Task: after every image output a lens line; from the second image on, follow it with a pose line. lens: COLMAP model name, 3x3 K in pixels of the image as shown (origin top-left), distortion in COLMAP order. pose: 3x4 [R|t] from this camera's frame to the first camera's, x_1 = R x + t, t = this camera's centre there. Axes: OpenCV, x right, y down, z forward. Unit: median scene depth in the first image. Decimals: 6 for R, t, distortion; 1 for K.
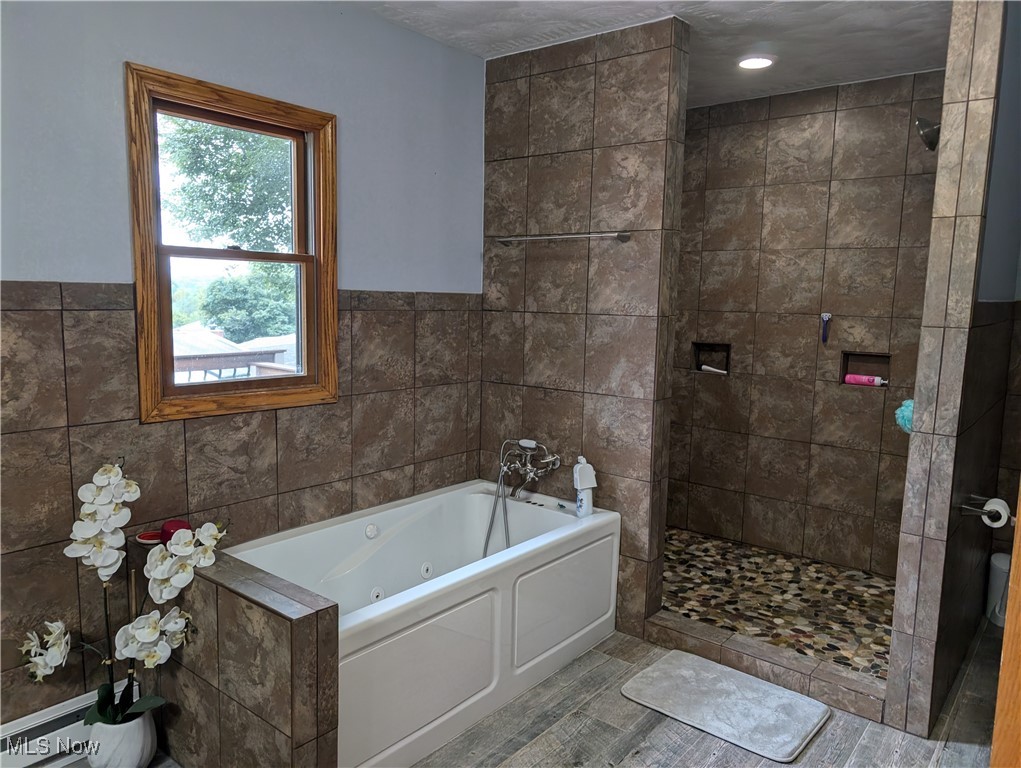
lens RADIAL K [[728.6, 0, 511.4], [0, 728.6, 385.5], [0, 0, 1]] dist [0.021170, -0.026430]
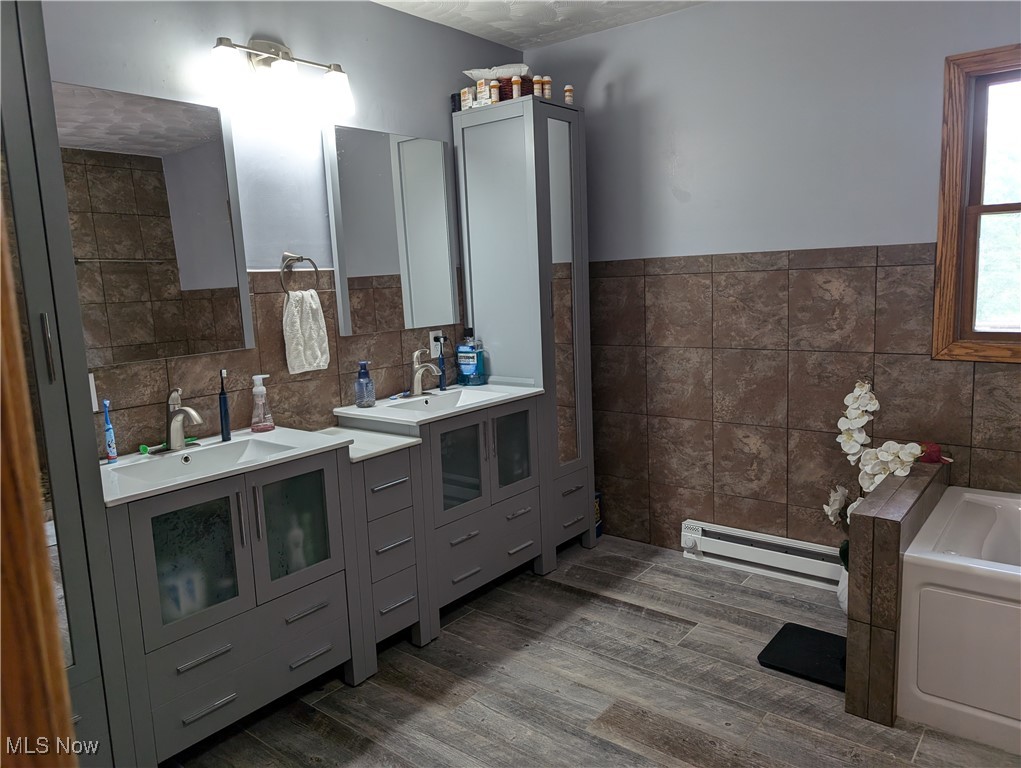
lens RADIAL K [[728.6, 0, 511.6], [0, 728.6, 380.9], [0, 0, 1]] dist [0.021170, -0.026430]
pose [[-0.004977, 0.126287, -0.991981, 0.718789], [-0.080949, 0.988687, 0.126274, -0.008989], [0.996706, 0.080928, 0.005302, 0.315639]]
